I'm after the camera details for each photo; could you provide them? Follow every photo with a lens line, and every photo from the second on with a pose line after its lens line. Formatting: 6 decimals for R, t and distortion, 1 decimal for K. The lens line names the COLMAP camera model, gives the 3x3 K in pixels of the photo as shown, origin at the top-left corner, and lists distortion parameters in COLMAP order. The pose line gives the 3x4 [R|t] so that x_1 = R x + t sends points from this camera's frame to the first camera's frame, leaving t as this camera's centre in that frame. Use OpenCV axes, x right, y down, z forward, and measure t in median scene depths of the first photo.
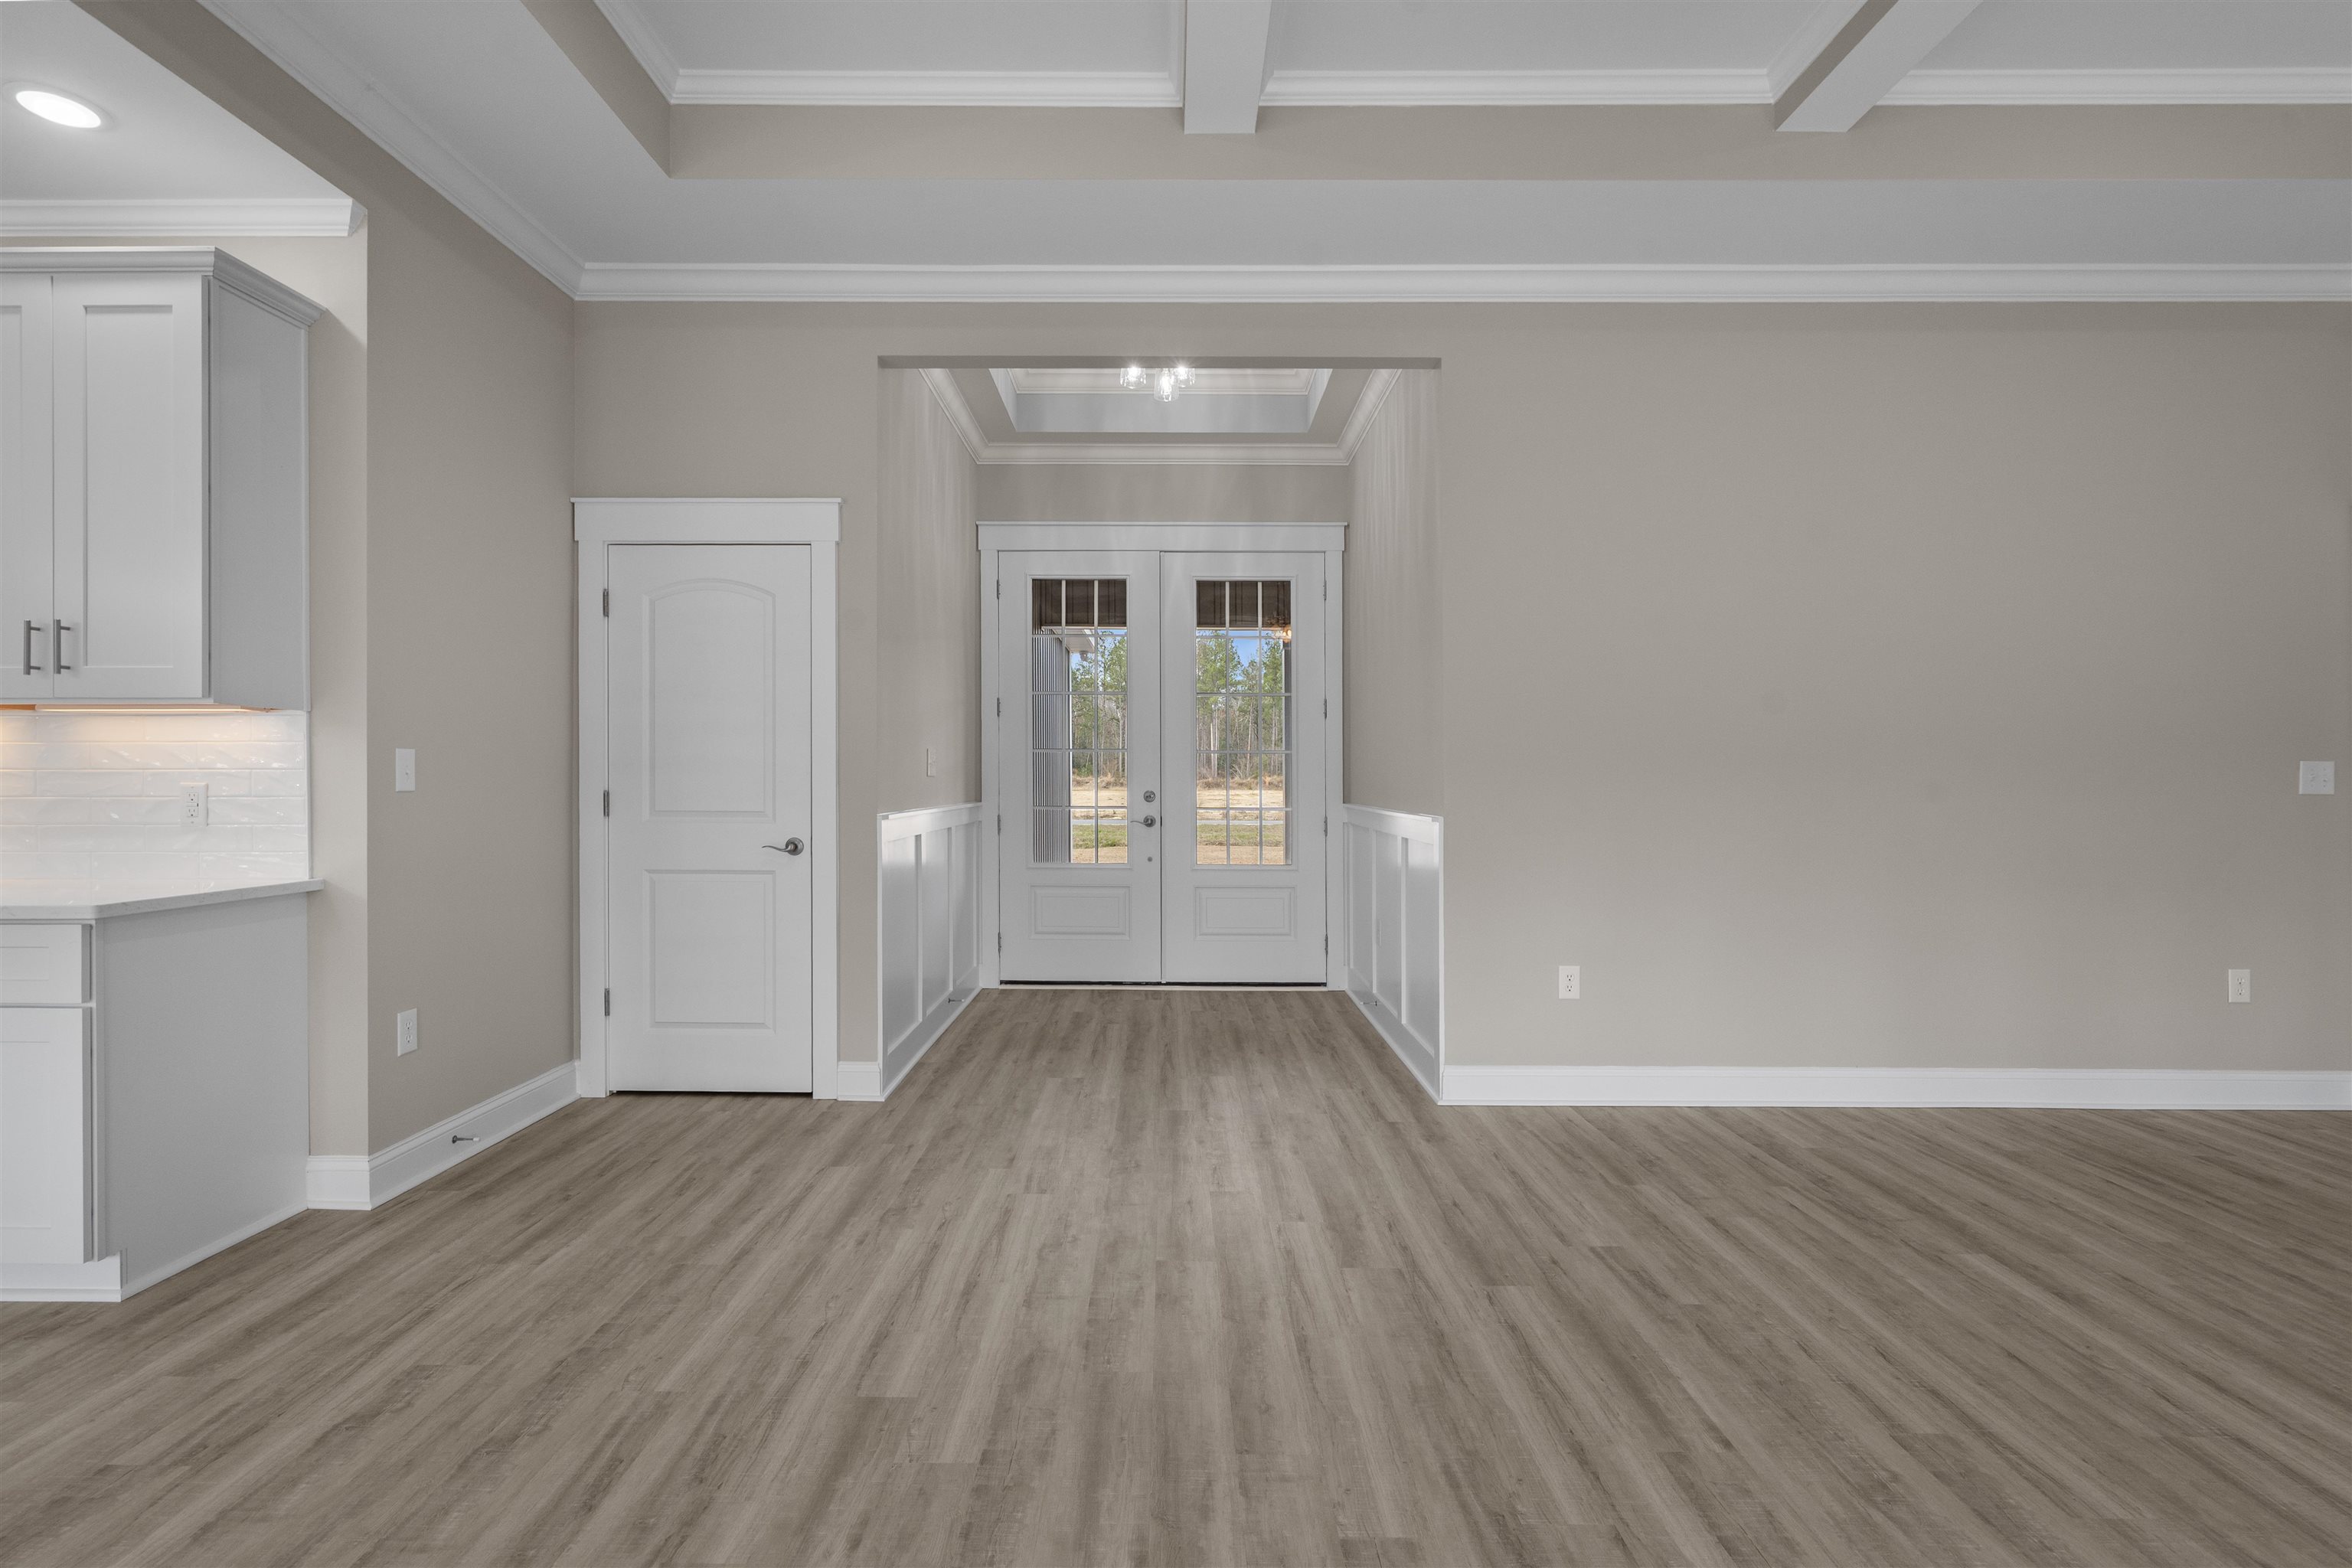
lens RADIAL K [[1106.7, 0, 1162.0], [0, 1106.7, 787.8], [0, 0, 1]] dist [0.000014, -0.000304]
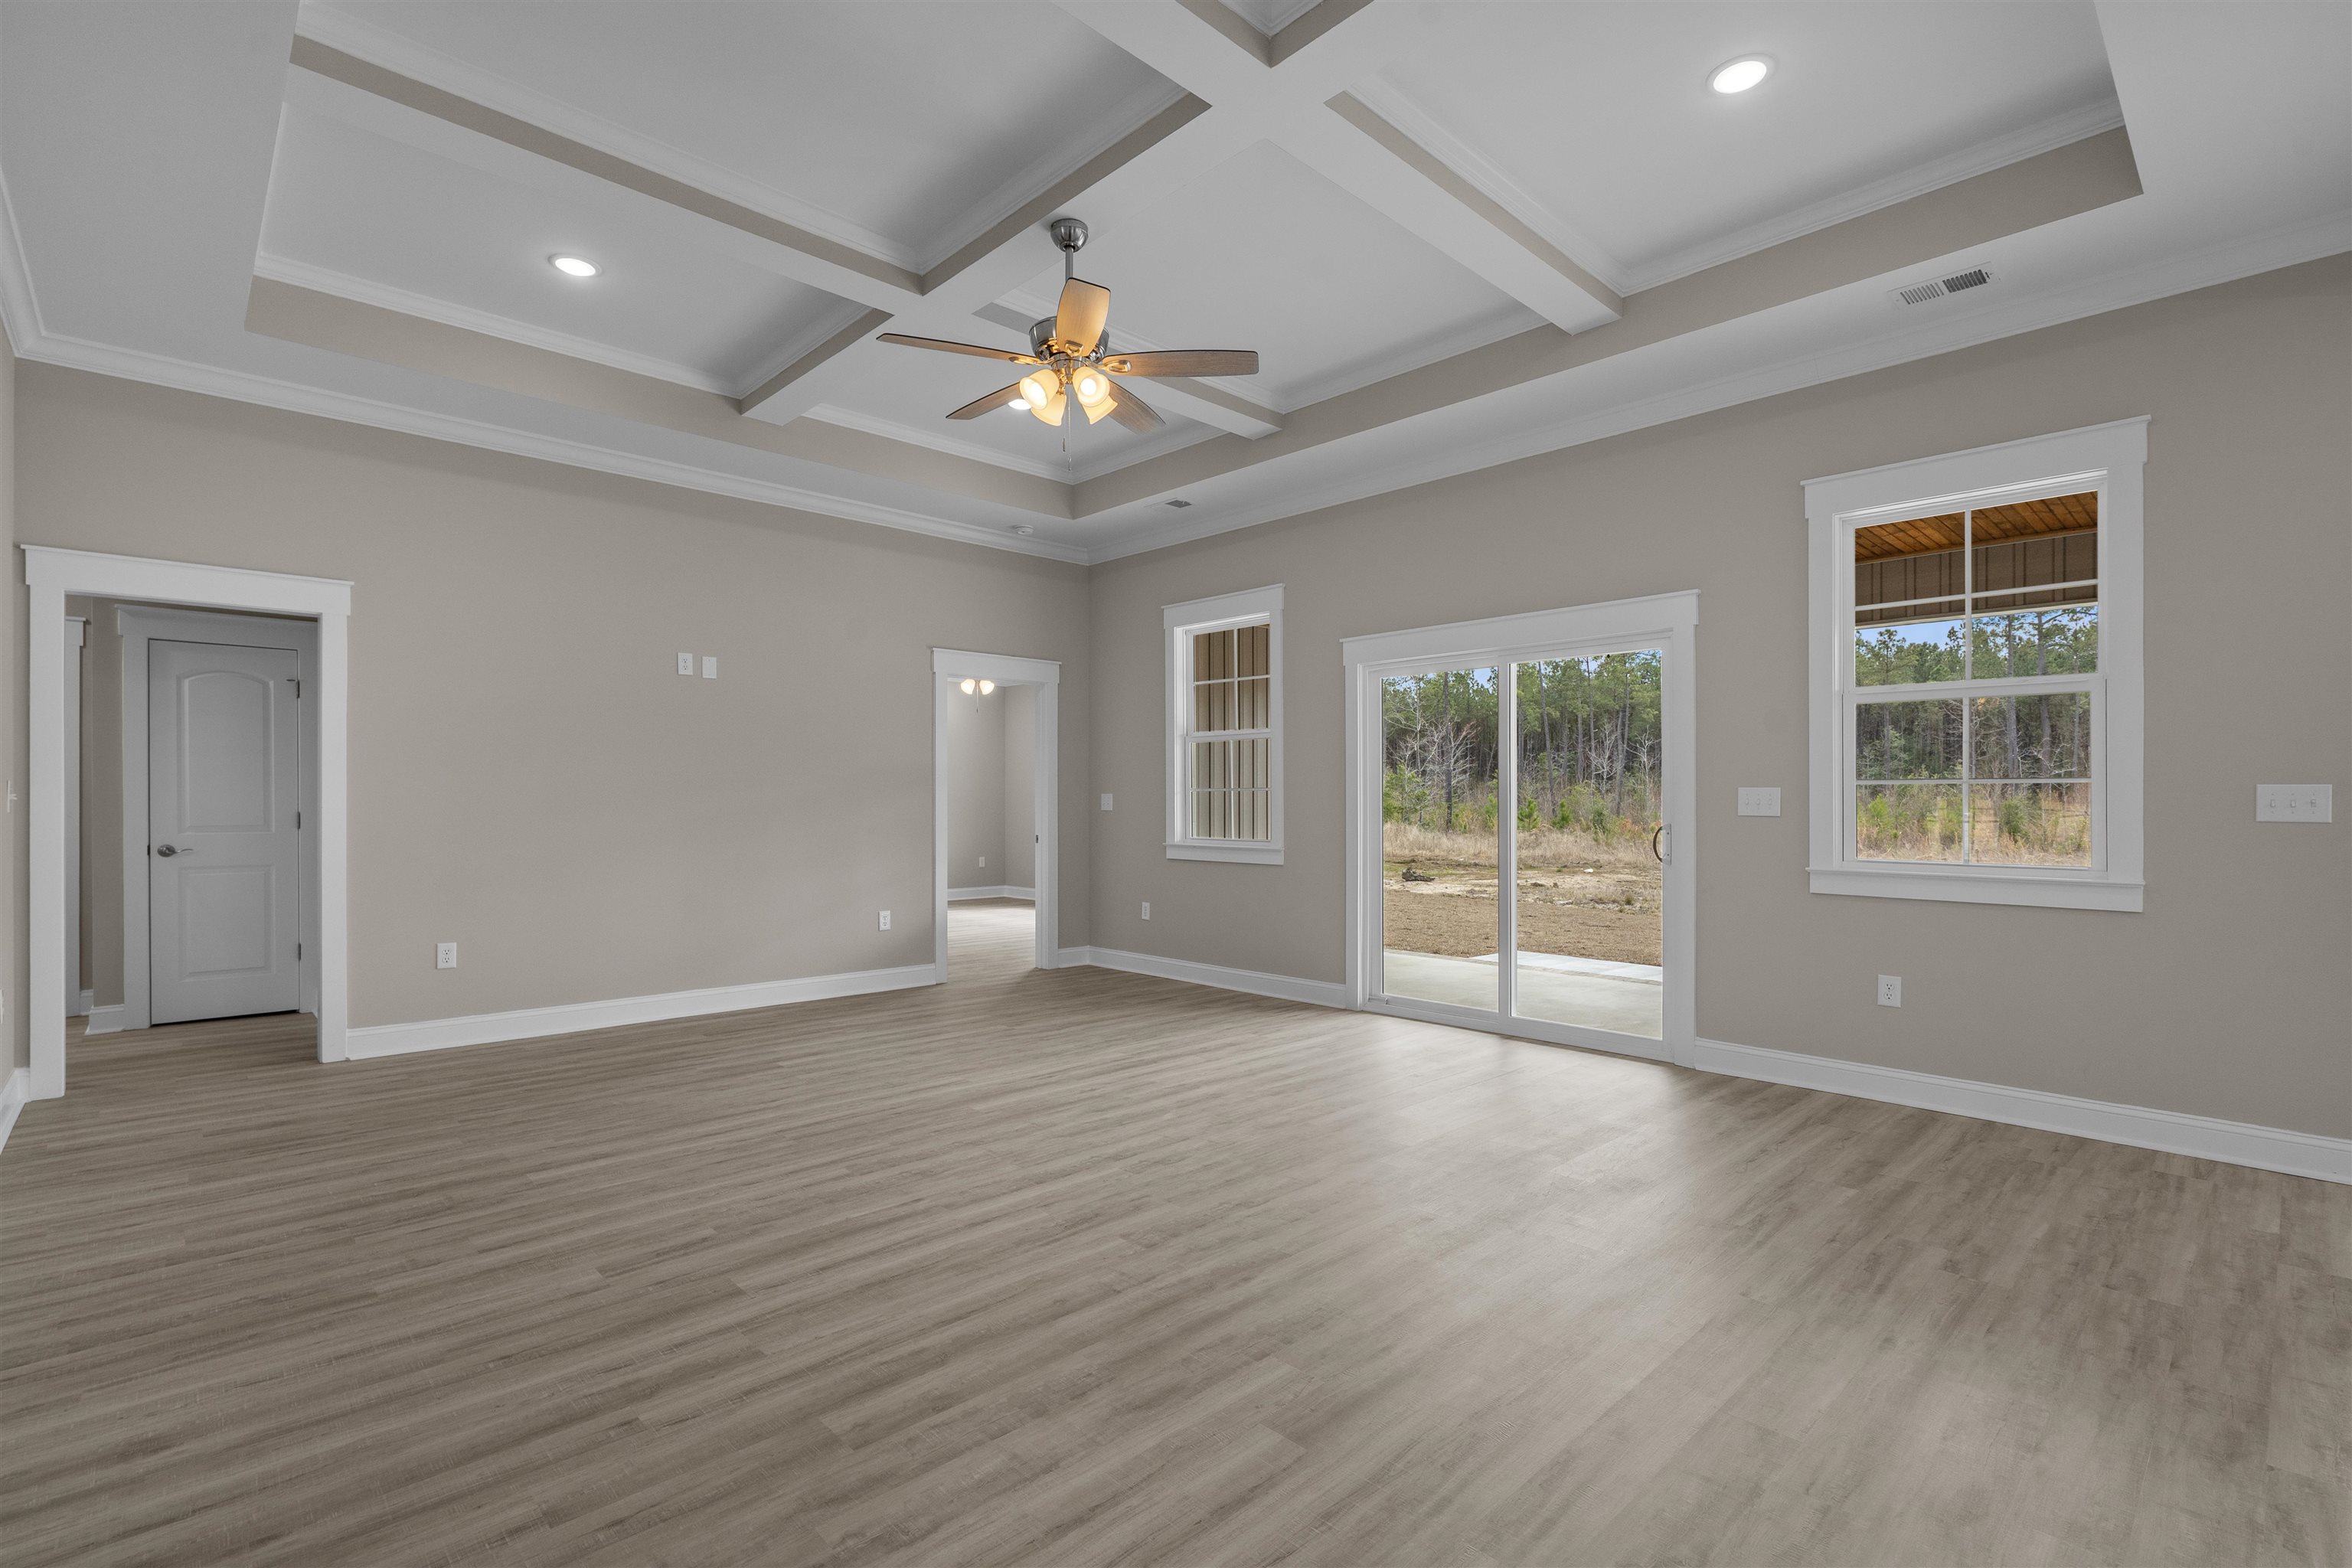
lens RADIAL K [[1072.7, 0, 1179.5], [0, 1072.7, 800.3], [0, 0, 1]] dist [-0.003178, 0.000563]
pose [[-0.695500, -0.003660, 0.718517, -0.629569], [0.003186, 0.999961, 0.008177, -0.014054], [-0.718519, 0.007976, -0.695462, 1.255139]]
